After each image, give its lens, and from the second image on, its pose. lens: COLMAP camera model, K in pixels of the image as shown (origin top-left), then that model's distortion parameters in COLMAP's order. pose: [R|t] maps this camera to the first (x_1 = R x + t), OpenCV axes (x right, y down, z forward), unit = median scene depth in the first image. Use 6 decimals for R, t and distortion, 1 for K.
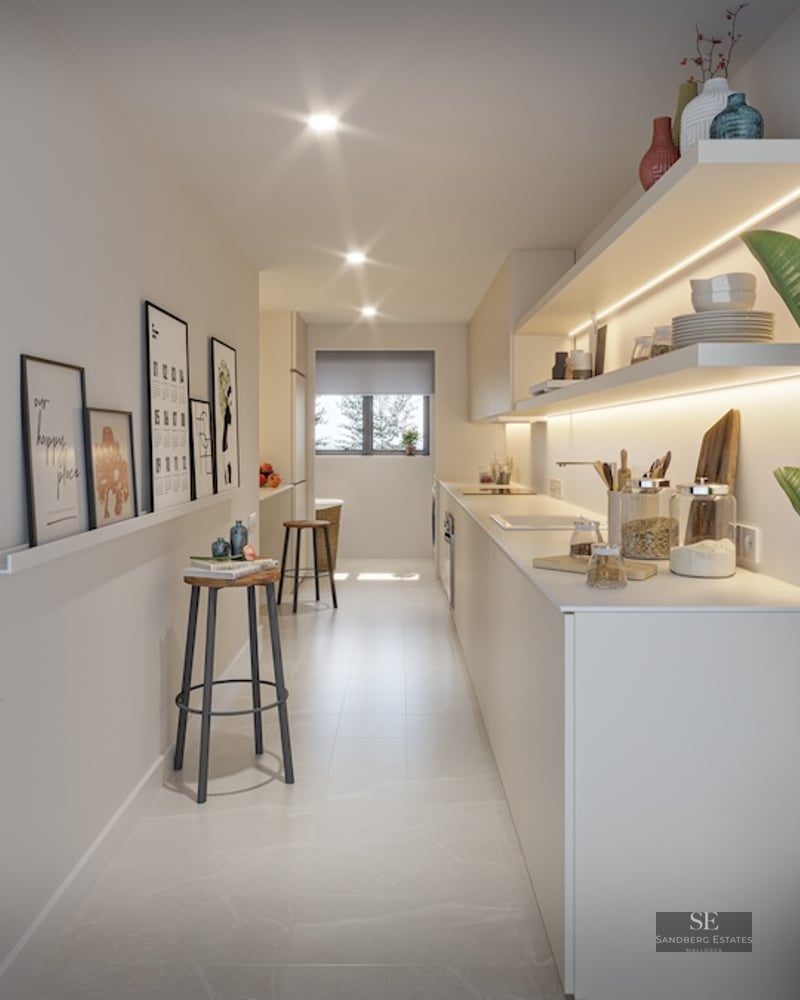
lens RADIAL K [[844.4, 0, 404.2], [0, 844.4, 438.7], [0, 0, 1]] dist [0.020484, 0.019903]
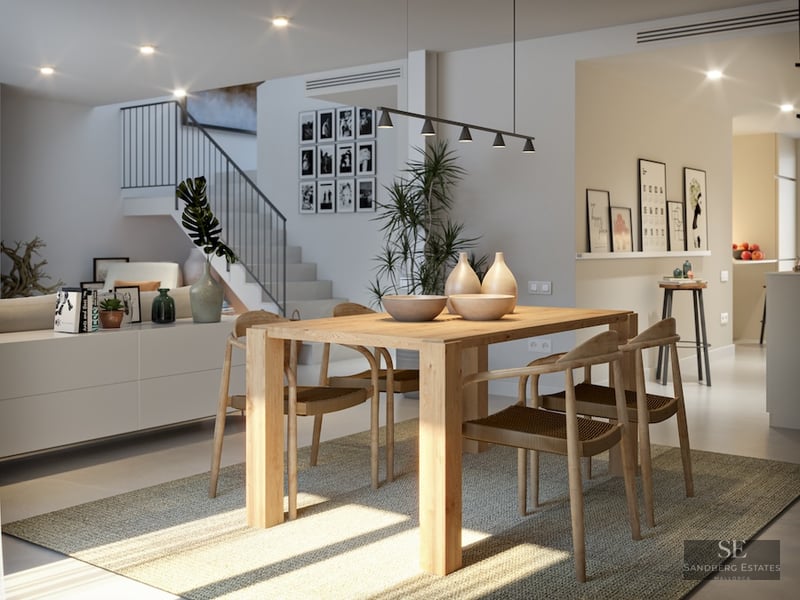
lens RADIAL K [[946.3, 0, 377.8], [0, 946.3, 244.1], [0, 0, 1]] dist [-0.083149, 0.000000]
pose [[0.787206, -0.002143, -0.616687, 0.683771], [0.002467, 0.999997, -0.000326, 0.063344], [0.616685, -0.001265, 0.787209, -1.387918]]
